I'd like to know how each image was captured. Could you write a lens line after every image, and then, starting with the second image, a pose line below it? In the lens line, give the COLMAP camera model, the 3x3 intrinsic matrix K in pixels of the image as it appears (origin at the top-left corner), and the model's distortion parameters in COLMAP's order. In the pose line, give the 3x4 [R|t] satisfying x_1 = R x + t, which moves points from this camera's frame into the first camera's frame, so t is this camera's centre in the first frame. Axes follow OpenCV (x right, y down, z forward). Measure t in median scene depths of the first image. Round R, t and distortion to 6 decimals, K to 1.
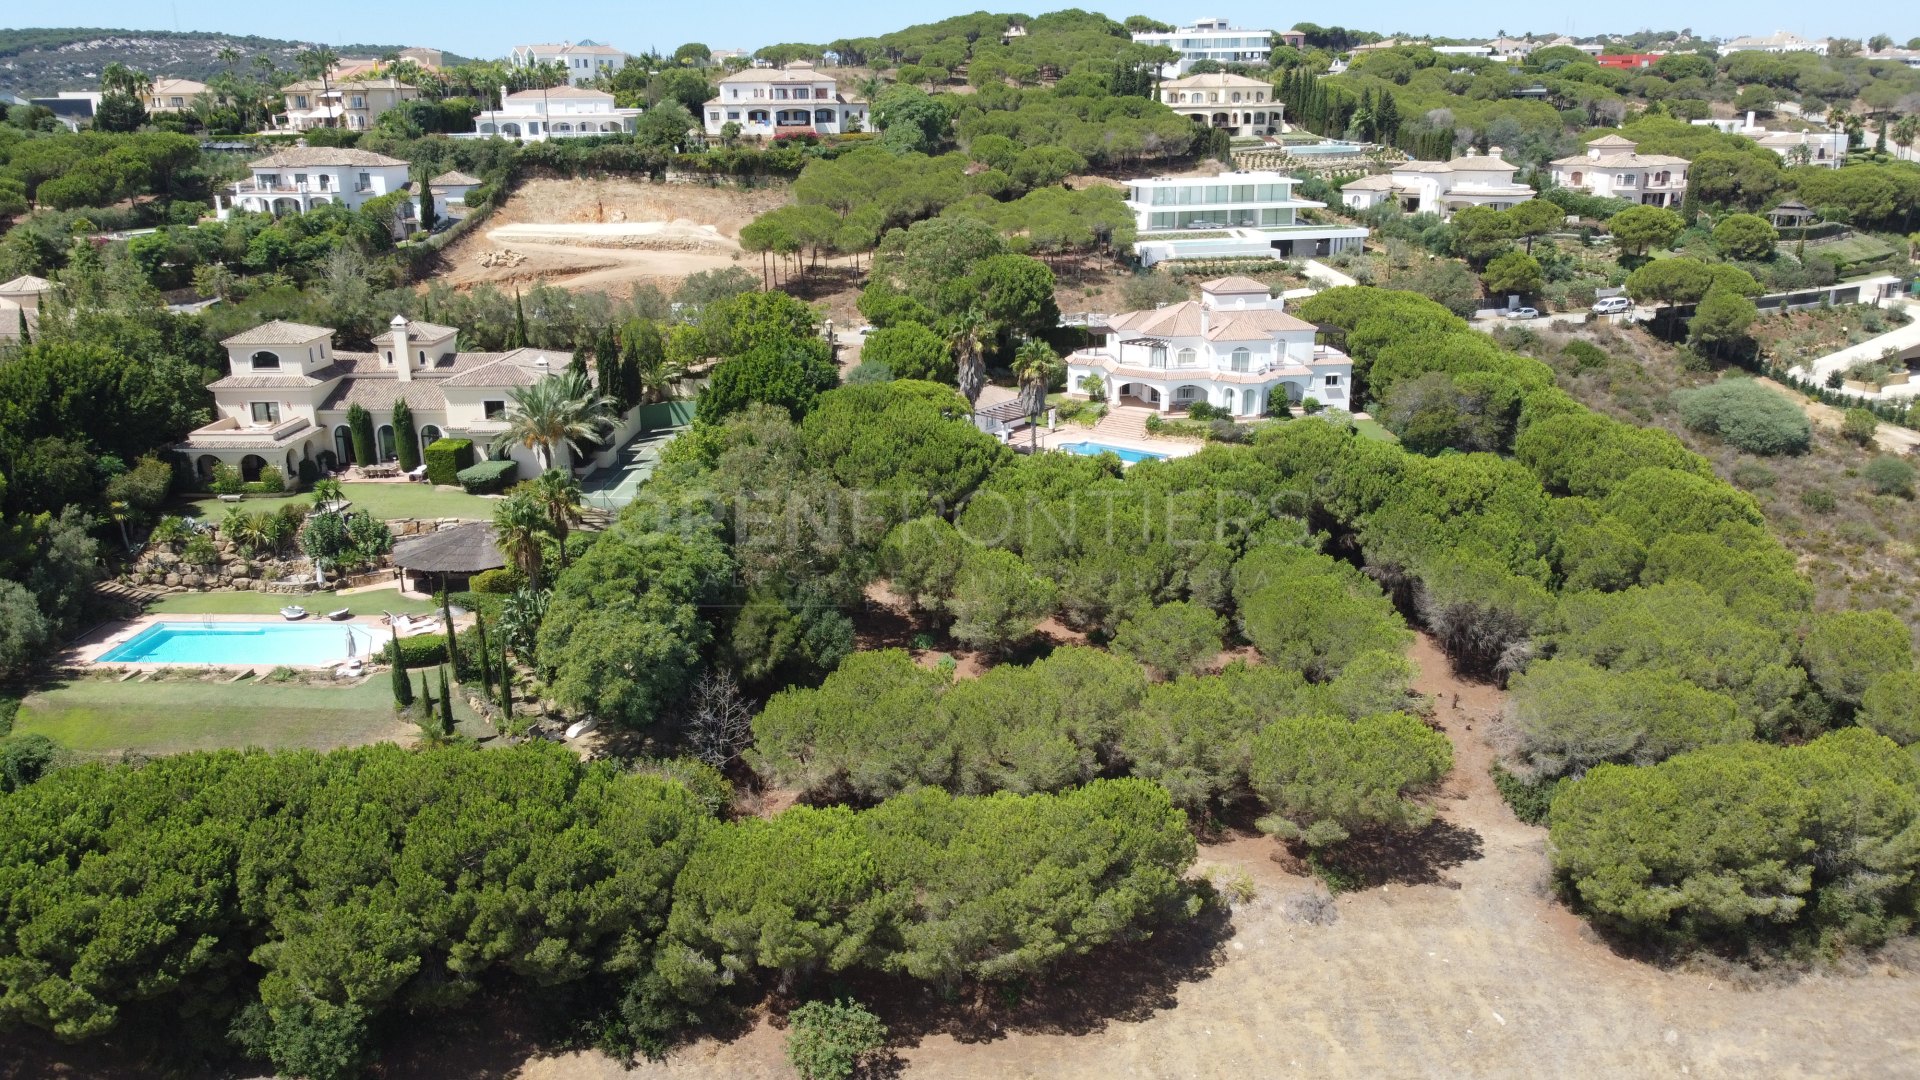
lens RADIAL K [[1436.9, 0, 960.0], [0, 1436.9, 540.0], [0, 0, 1]] dist [0.002568, -0.005955]
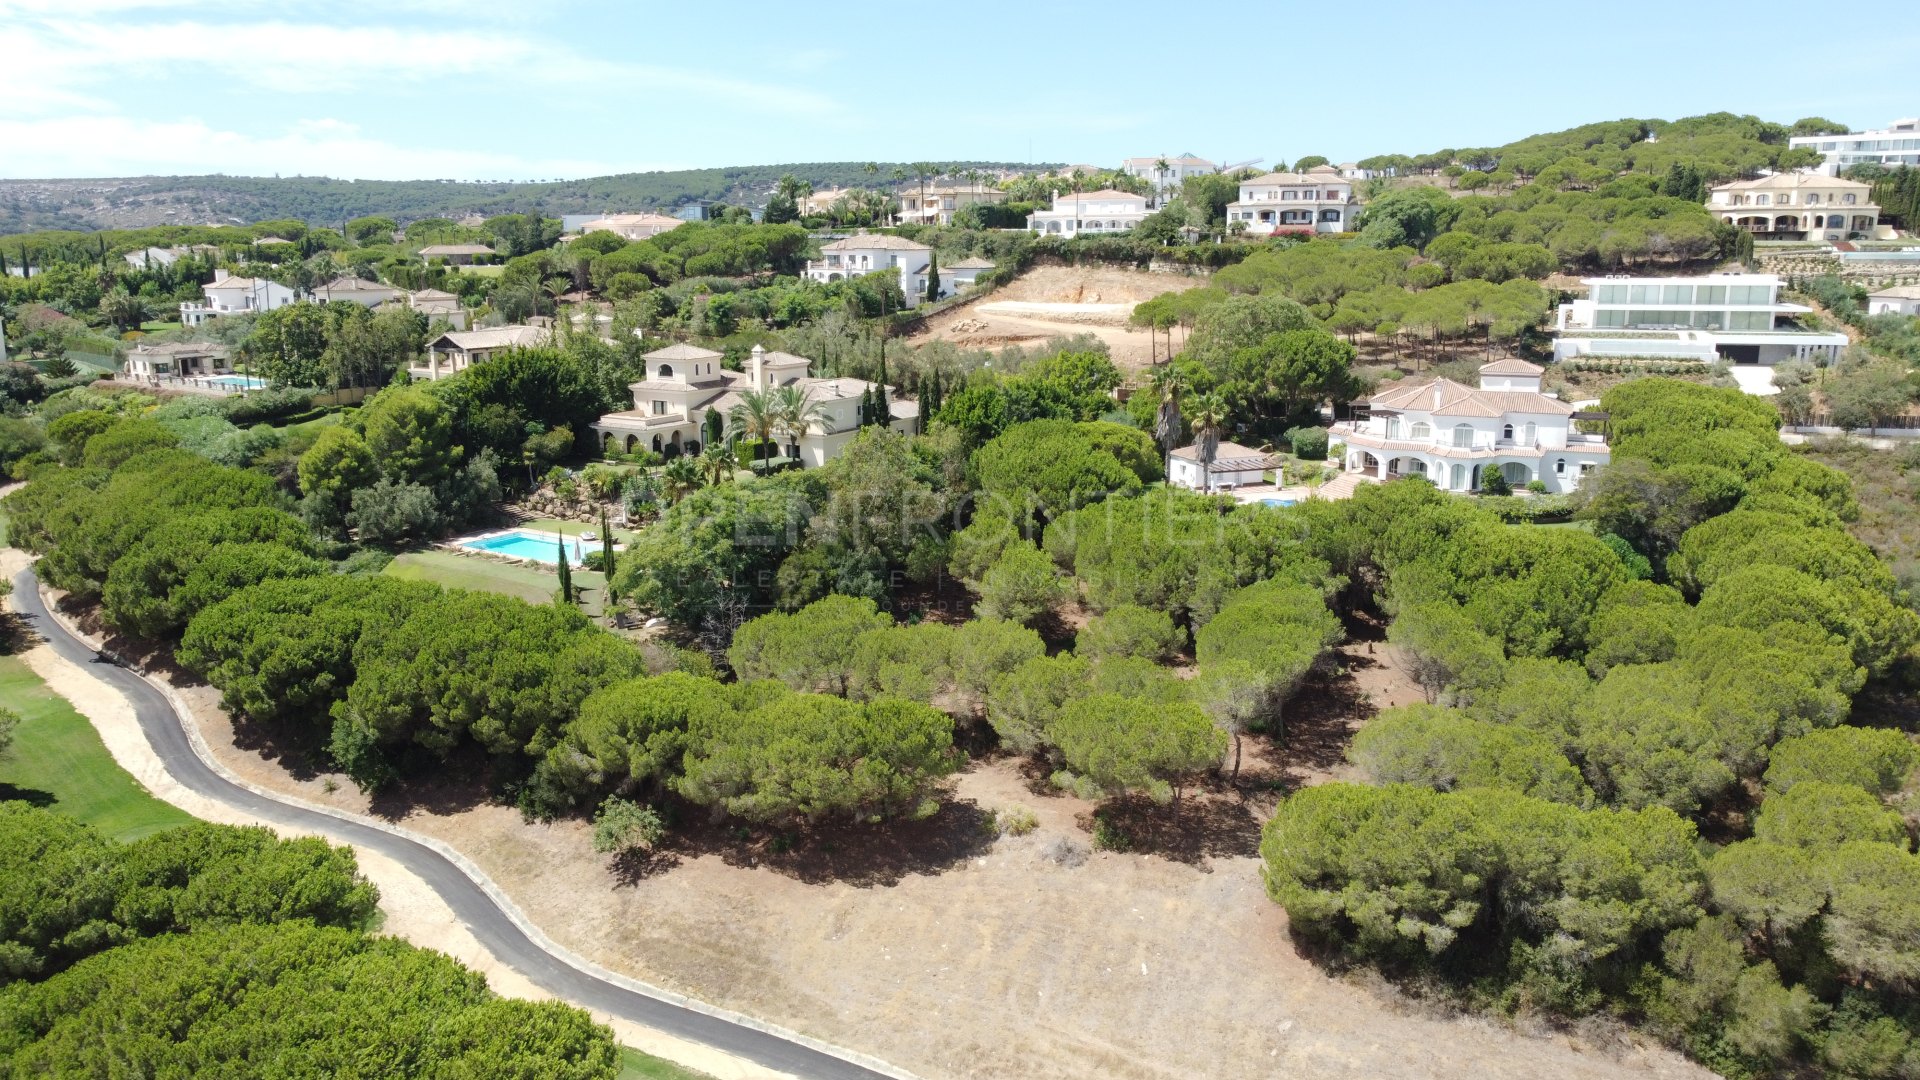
lens RADIAL K [[1436.9, 0, 960.0], [0, 1436.9, 540.0], [0, 0, 1]] dist [0.002568, -0.005955]
pose [[0.860616, 0.114371, -0.496246, 0.285891], [-0.153969, 0.987287, -0.039480, 0.028213], [0.485421, 0.110384, 0.867284, -0.020693]]
